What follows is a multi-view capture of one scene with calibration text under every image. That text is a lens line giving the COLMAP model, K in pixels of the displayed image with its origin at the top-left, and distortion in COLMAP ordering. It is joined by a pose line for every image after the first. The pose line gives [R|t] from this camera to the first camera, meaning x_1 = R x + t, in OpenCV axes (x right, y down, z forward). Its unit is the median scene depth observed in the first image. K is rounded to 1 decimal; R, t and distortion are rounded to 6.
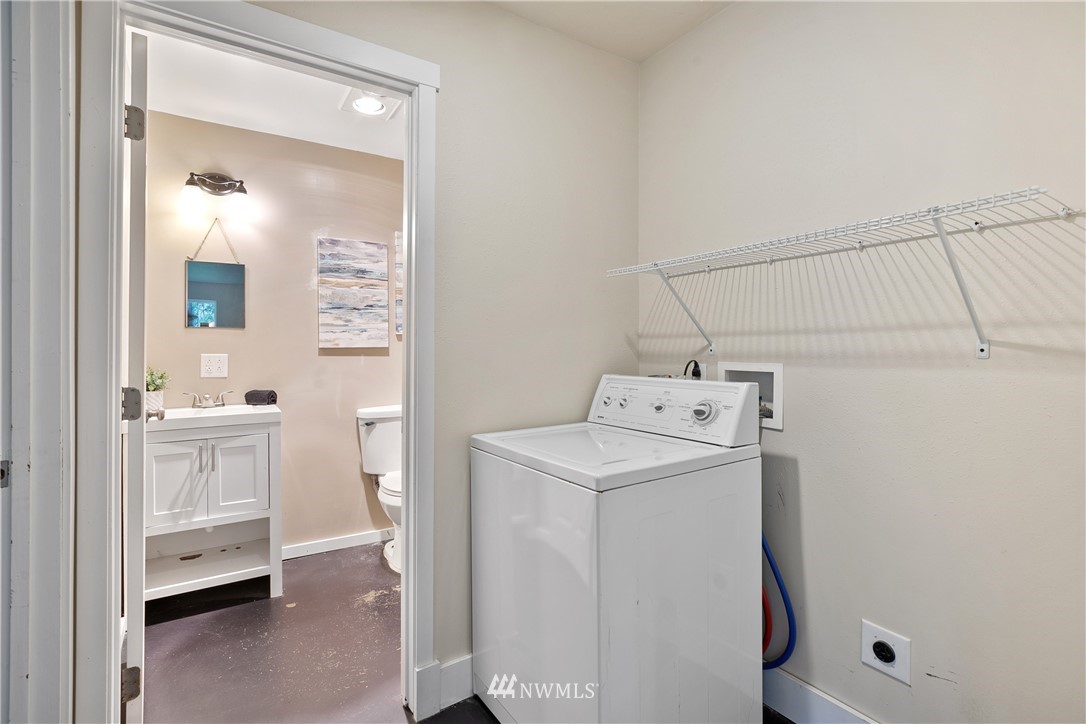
lens RADIAL K [[495.9, 0, 527.7], [0, 495.9, 346.1], [0, 0, 1]] dist [-0.005615, -0.000672]
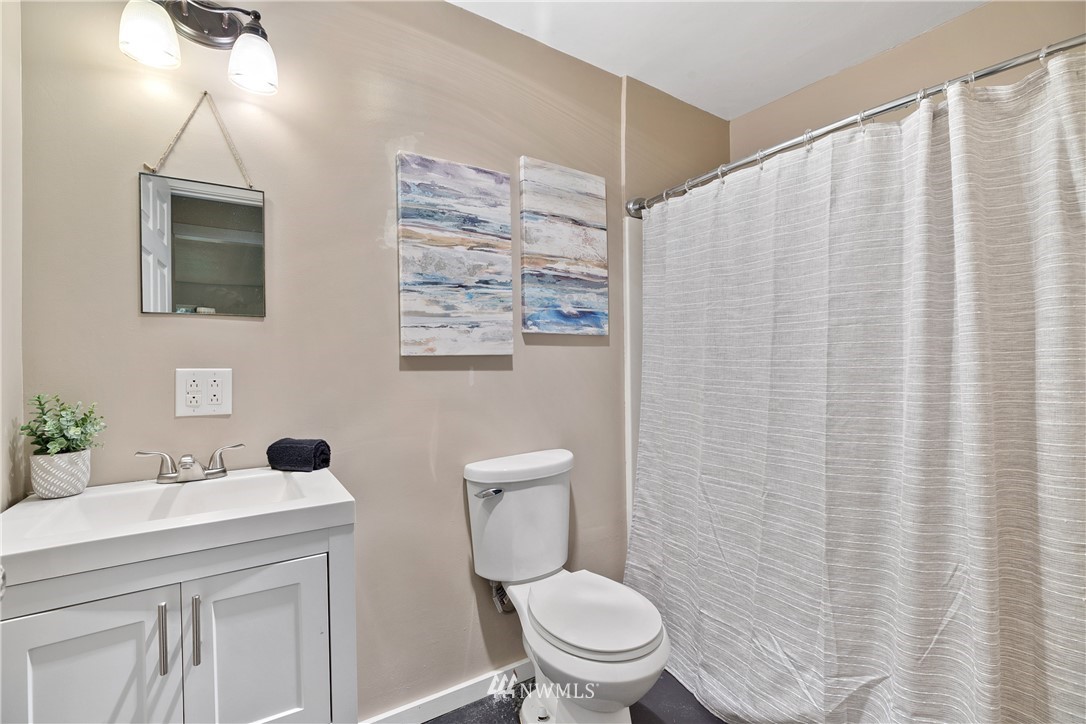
lens RADIAL K [[495.9, 0, 543.6], [0, 495.9, 364.0], [0, 0, 1]] dist [-0.005615, -0.000672]
pose [[0.999935, -0.002686, 0.011097, -0.269309], [0.002515, 0.999878, 0.015430, 0.004474], [-0.011137, -0.015402, 0.999819, 0.450977]]
